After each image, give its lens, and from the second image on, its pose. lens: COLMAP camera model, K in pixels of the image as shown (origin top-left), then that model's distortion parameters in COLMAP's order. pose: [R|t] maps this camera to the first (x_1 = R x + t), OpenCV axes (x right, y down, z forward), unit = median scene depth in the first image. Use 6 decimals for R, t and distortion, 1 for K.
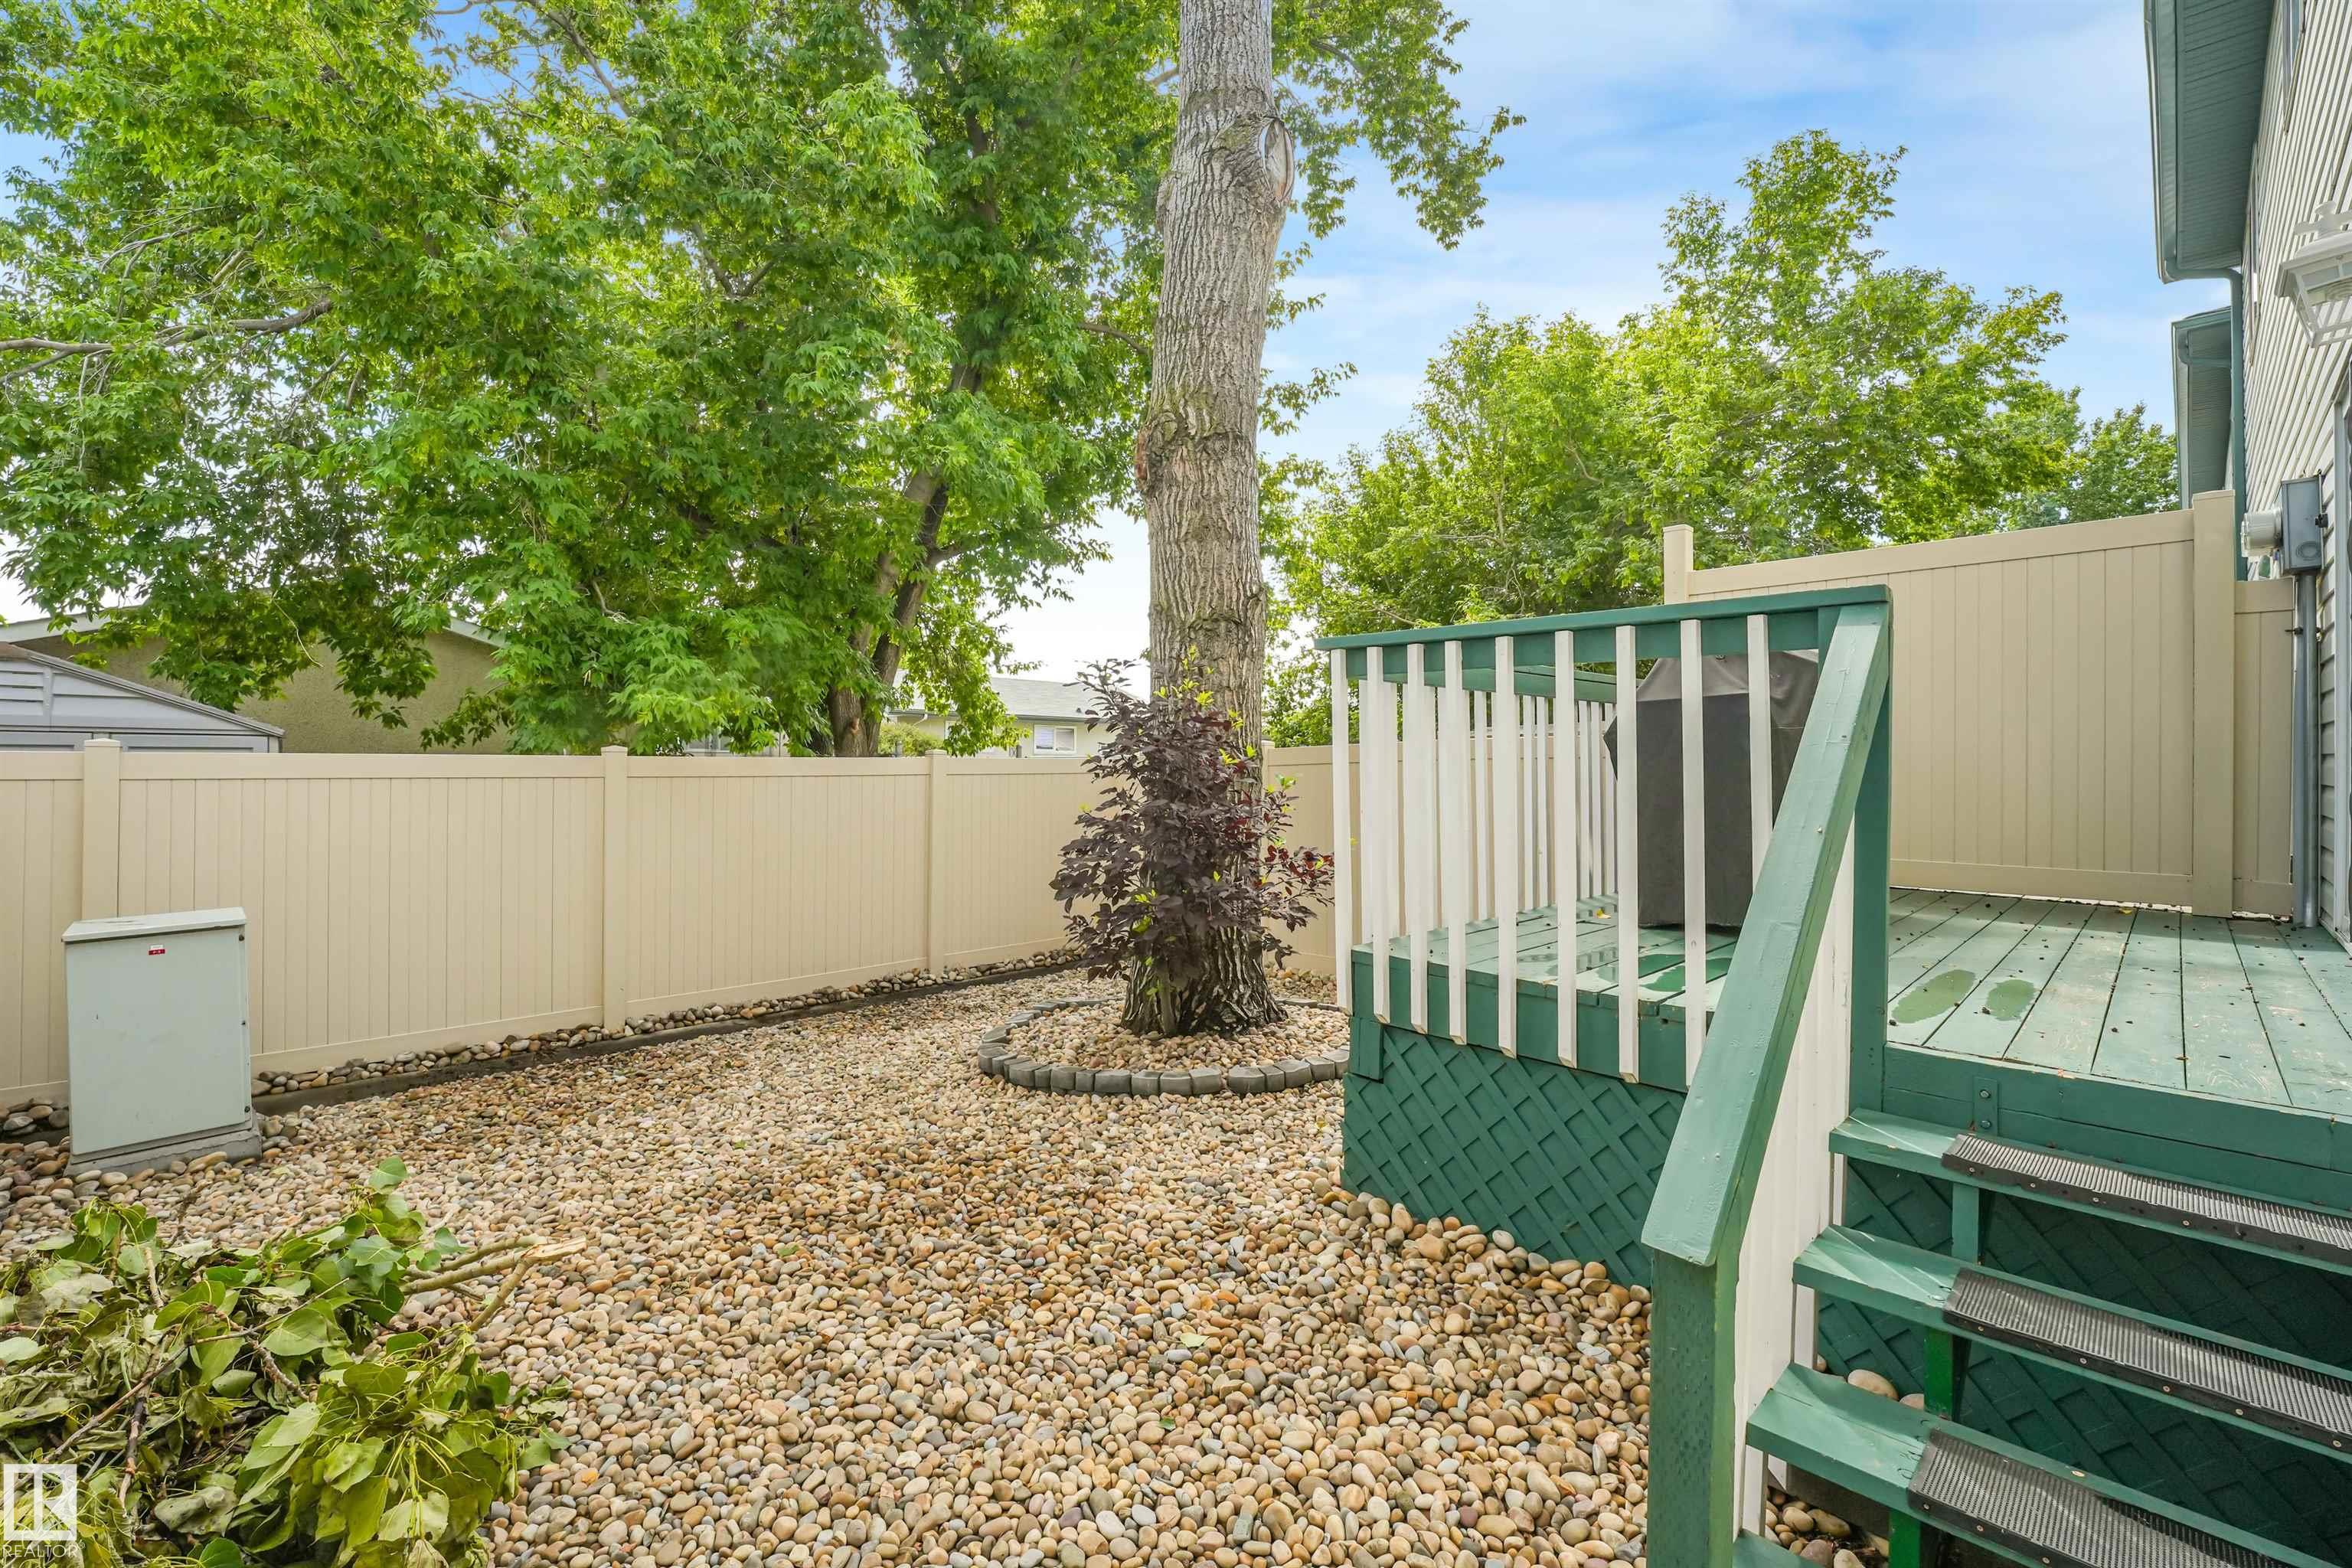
lens RADIAL K [[998.6, 0, 1183.3], [0, 998.6, 770.4], [0, 0, 1]] dist [-0.018844, 0.000443]
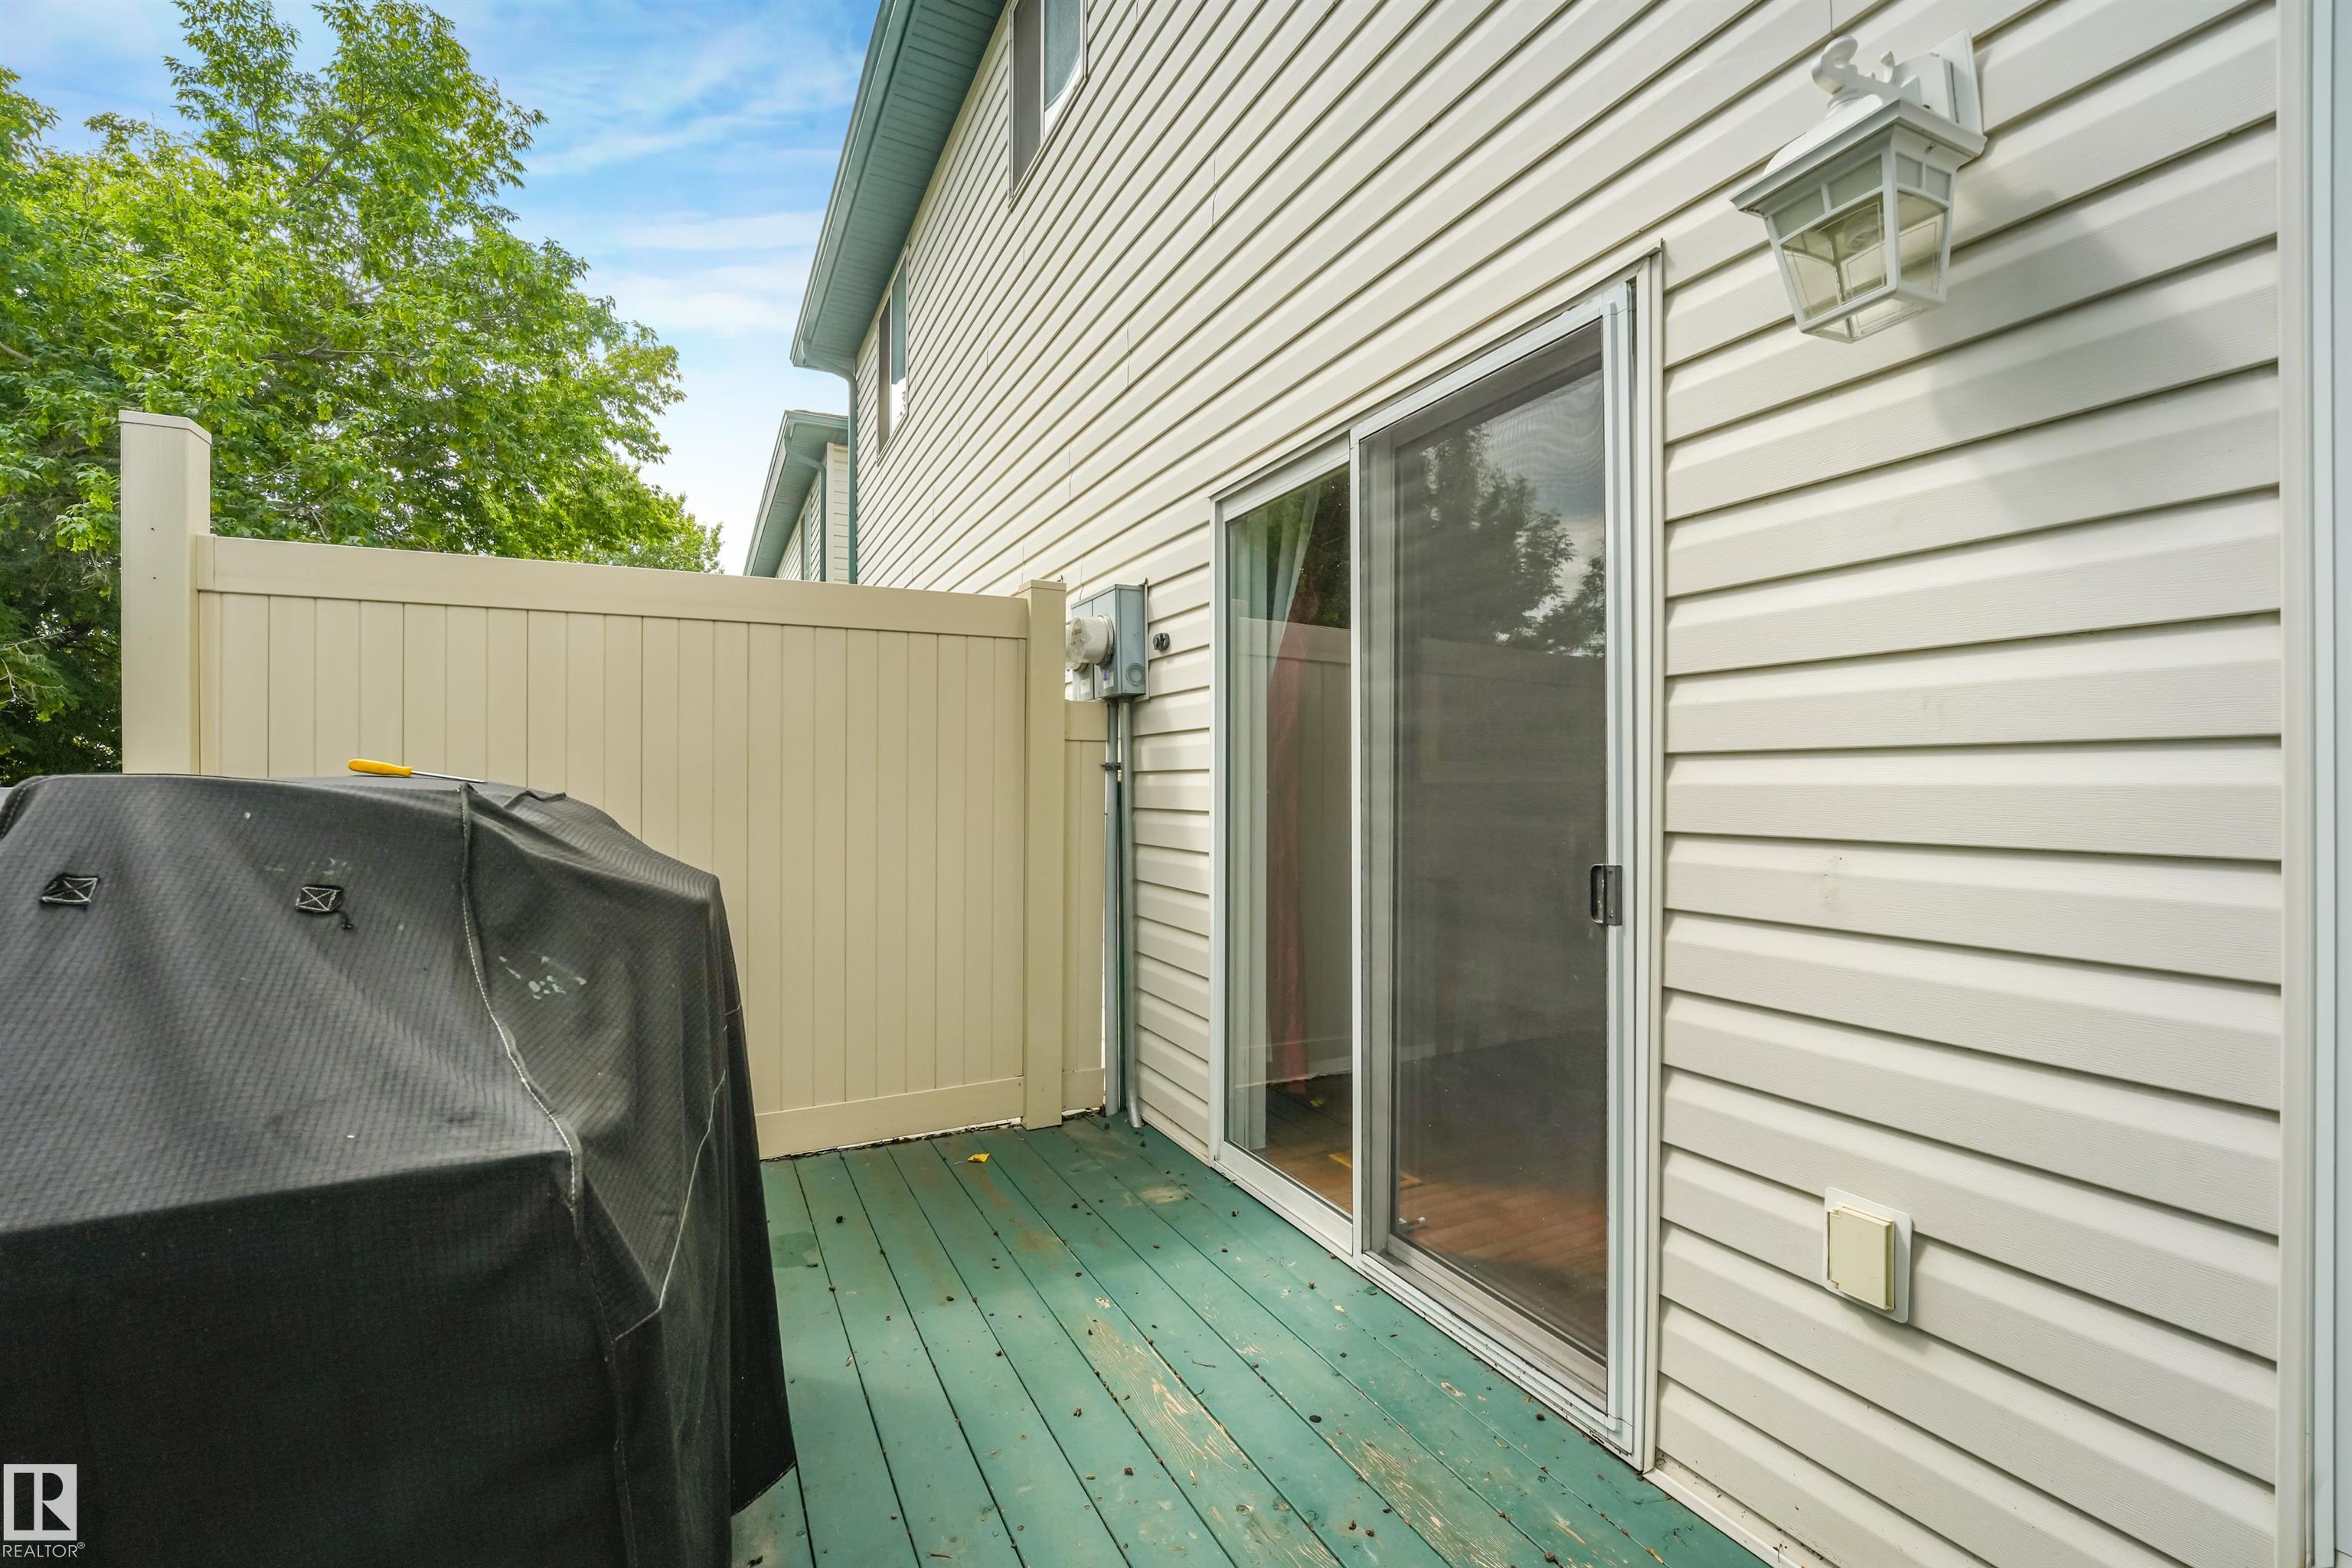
lens RADIAL K [[998.6, 0, 1183.3], [0, 998.6, 770.4], [0, 0, 1]] dist [-0.018844, 0.000443]
pose [[0.313131, 0.011060, 0.949646, 0.102701], [0.012525, 0.999797, -0.015774, -0.038328], [-0.949627, 0.016834, 0.312929, 0.205526]]
